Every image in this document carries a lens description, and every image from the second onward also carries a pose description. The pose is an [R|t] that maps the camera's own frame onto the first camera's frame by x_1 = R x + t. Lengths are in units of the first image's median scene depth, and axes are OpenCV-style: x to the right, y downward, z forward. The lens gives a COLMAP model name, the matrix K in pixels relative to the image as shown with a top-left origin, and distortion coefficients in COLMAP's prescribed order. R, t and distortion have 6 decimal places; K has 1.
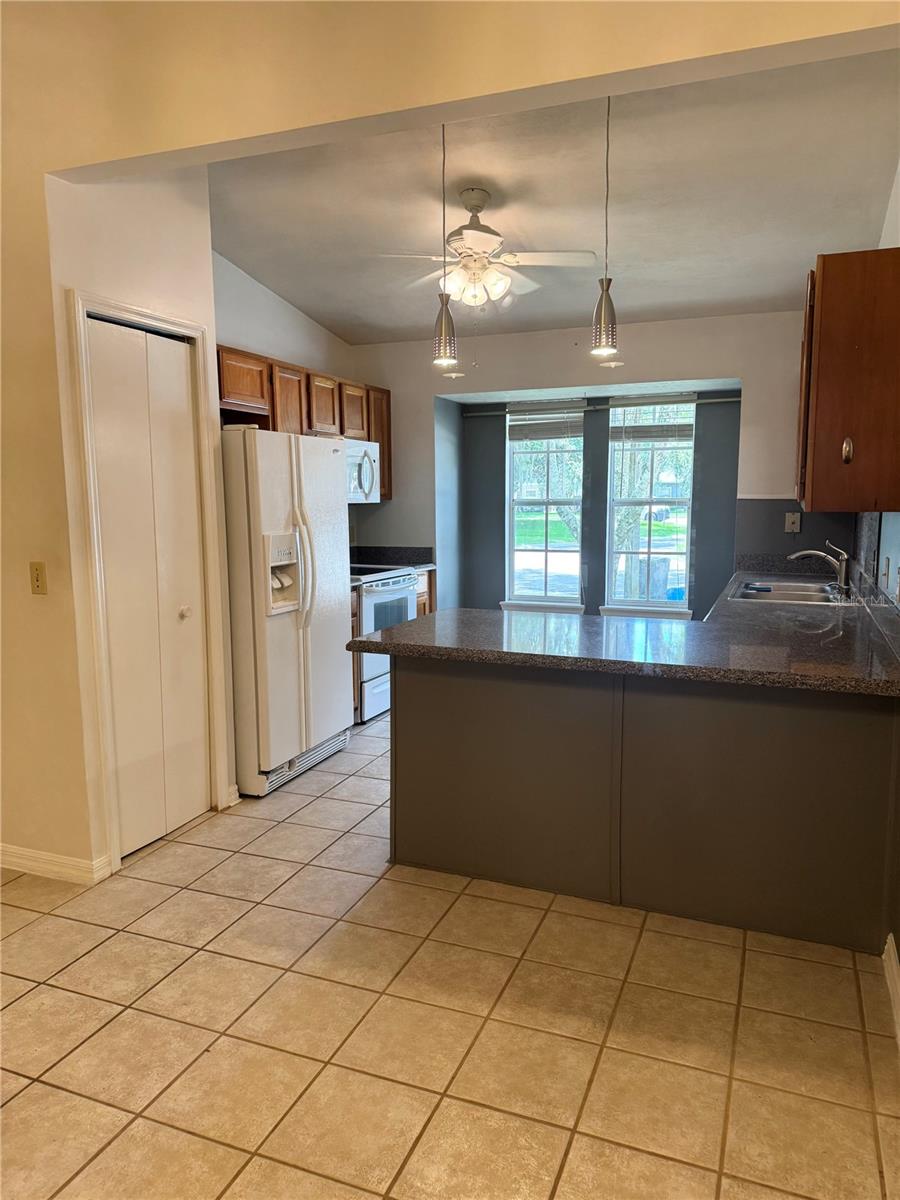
lens RADIAL K [[845.6, 0, 450.7], [0, 845.6, 602.7], [0, 0, 1]] dist [0.061771, -0.066072]
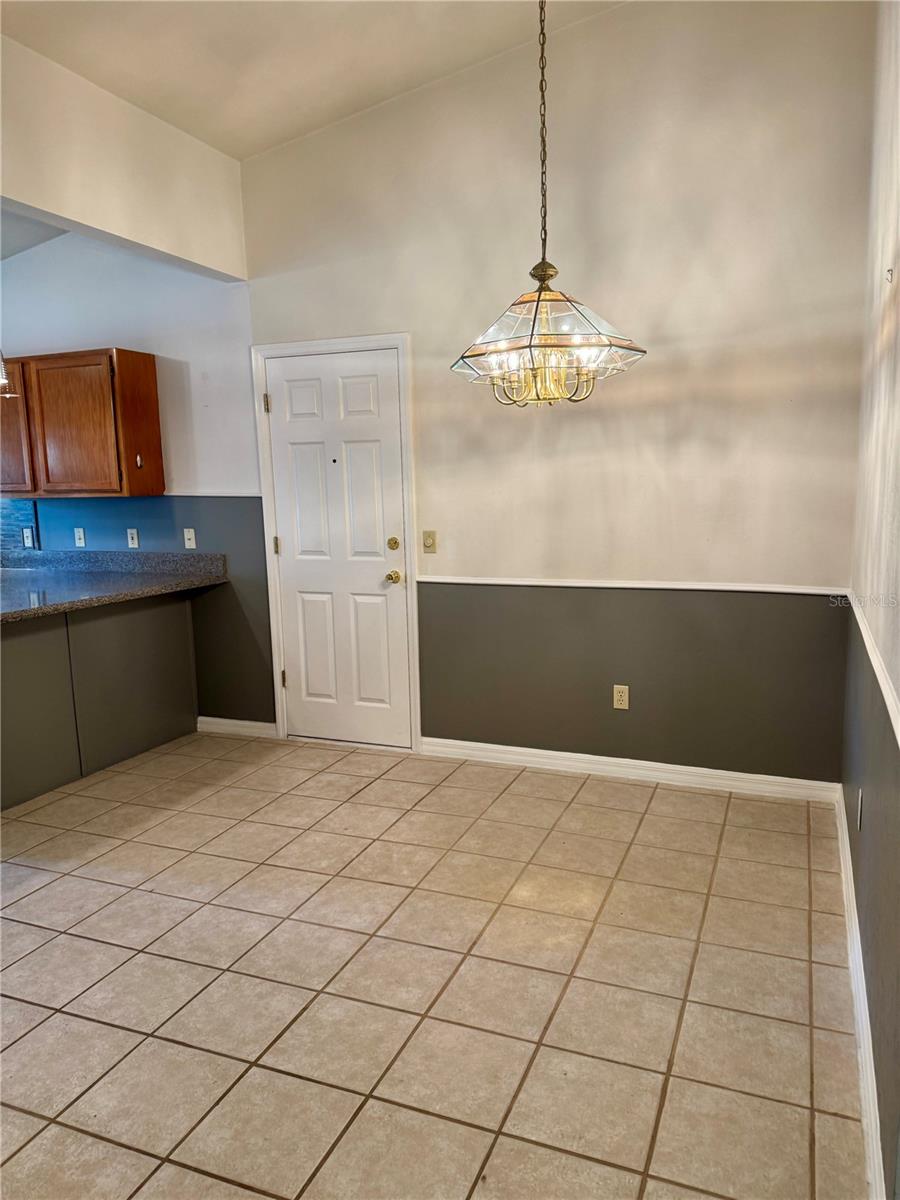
lens RADIAL K [[845.6, 0, 455.6], [0, 845.6, 597.7], [0, 0, 1]] dist [0.061771, -0.066072]
pose [[-0.001385, -0.130770, 0.991412, -1.202786], [0.150684, 0.980065, 0.129484, -0.029375], [-0.988581, 0.149570, 0.018347, 0.325468]]
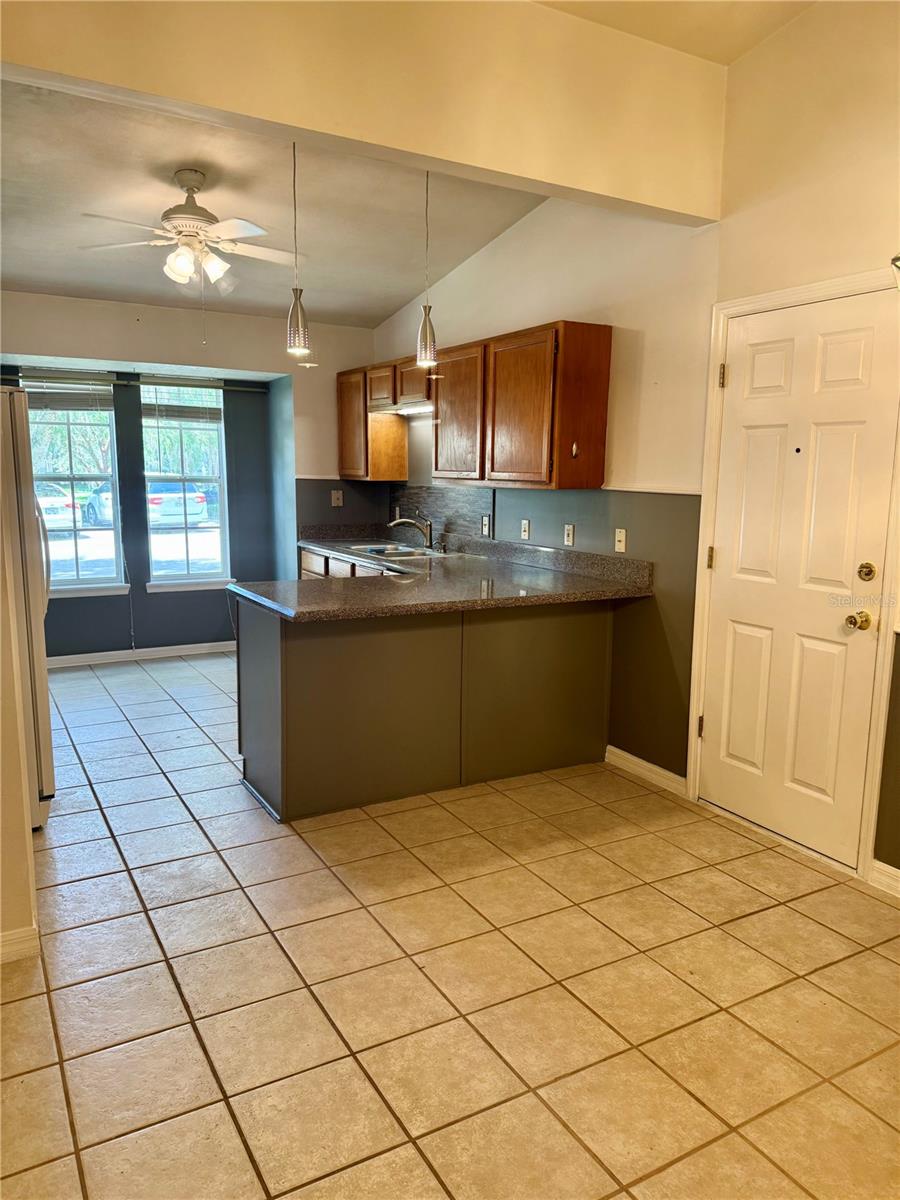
lens RADIAL K [[845.6, 0, 440.4], [0, 845.6, 598.0], [0, 0, 1]] dist [0.061771, -0.066072]
pose [[0.622517, -0.102051, 0.775924, -0.835918], [0.084487, 0.994431, 0.063007, -0.024156], [-0.778032, 0.026333, 0.627672, 0.198238]]
